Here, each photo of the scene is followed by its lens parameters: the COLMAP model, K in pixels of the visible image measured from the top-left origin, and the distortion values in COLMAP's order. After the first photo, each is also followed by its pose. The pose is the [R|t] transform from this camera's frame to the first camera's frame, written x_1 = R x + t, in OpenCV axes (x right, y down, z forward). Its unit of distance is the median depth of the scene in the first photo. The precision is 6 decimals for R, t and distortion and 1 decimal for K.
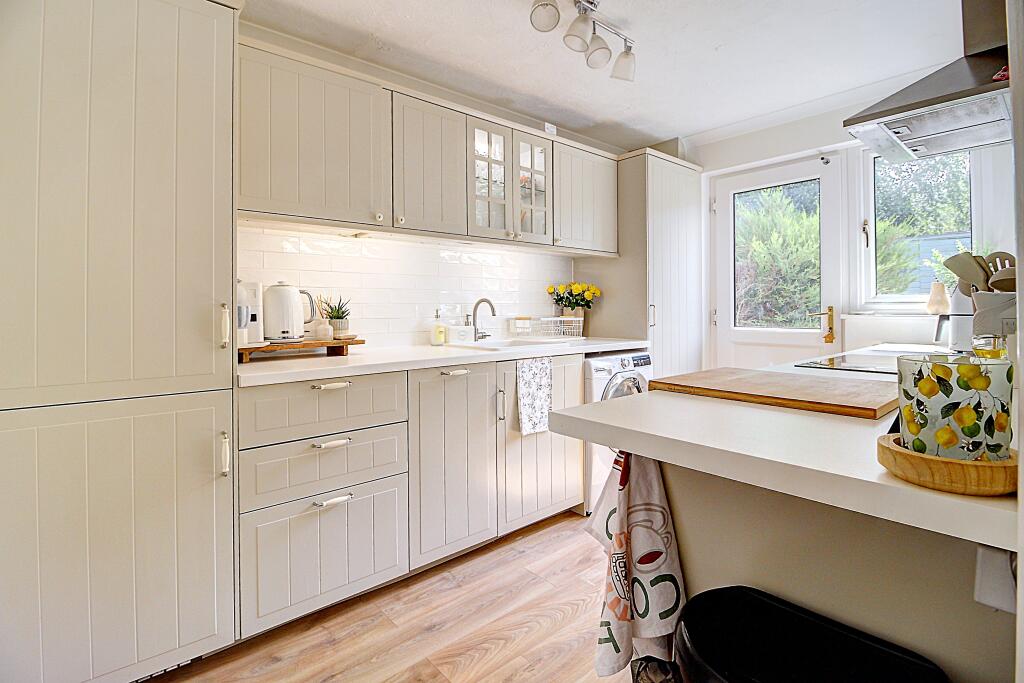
lens RADIAL K [[492.2, 0, 510.7], [0, 492.2, 304.4], [0, 0, 1]] dist [-0.011275, 0.000090]
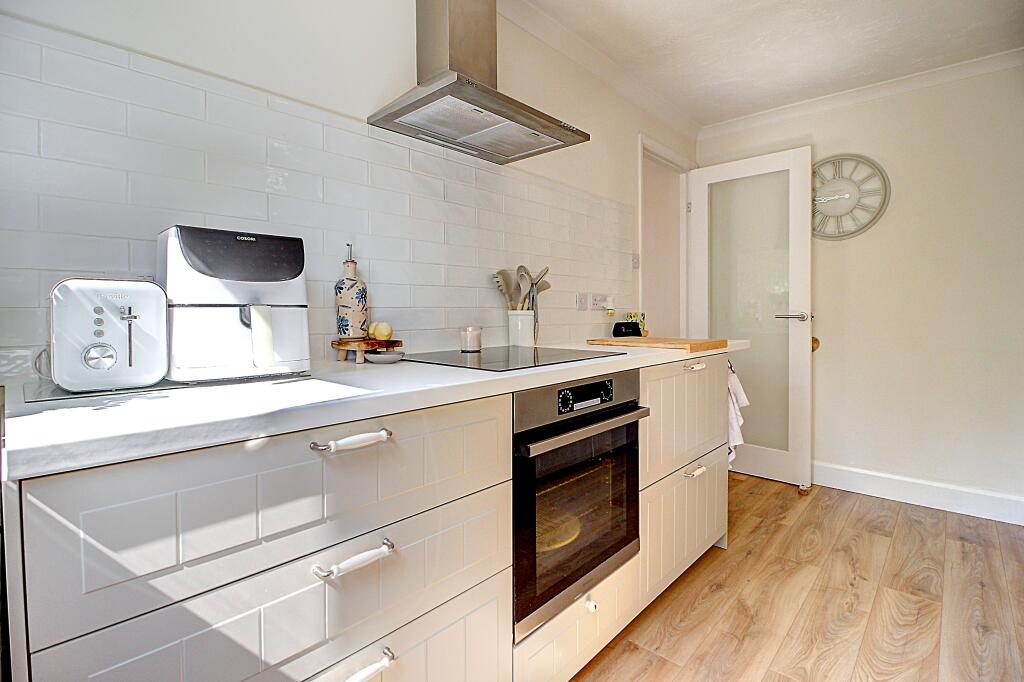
lens RADIAL K [[492.2, 0, 527.1], [0, 492.2, 321.0], [0, 0, 1]] dist [-0.011275, 0.000090]
pose [[-0.991575, 0.011522, -0.129017, 0.772952], [0.010981, 0.999928, 0.004906, 0.042039], [0.129064, 0.003448, -0.991630, 1.675790]]
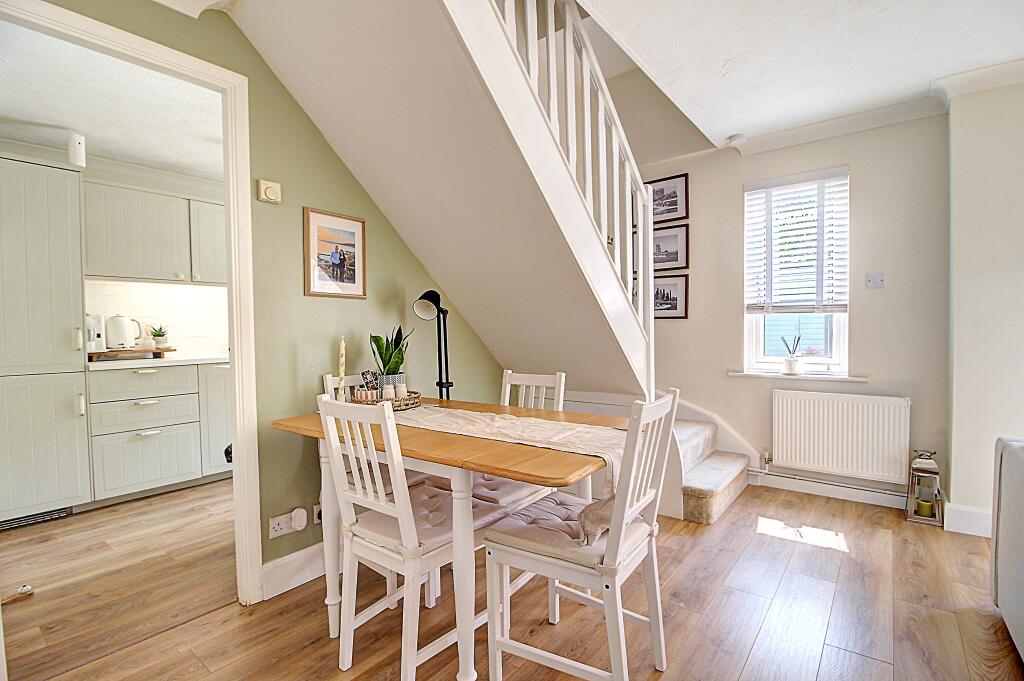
lens RADIAL K [[492.2, 0, 513.9], [0, 492.2, 344.7], [0, 0, 1]] dist [-0.011275, 0.000090]
pose [[0.981244, -0.014870, 0.192196, 0.590063], [0.008496, 0.999387, 0.033948, 0.013673], [-0.192583, -0.031679, 0.980769, -0.984742]]
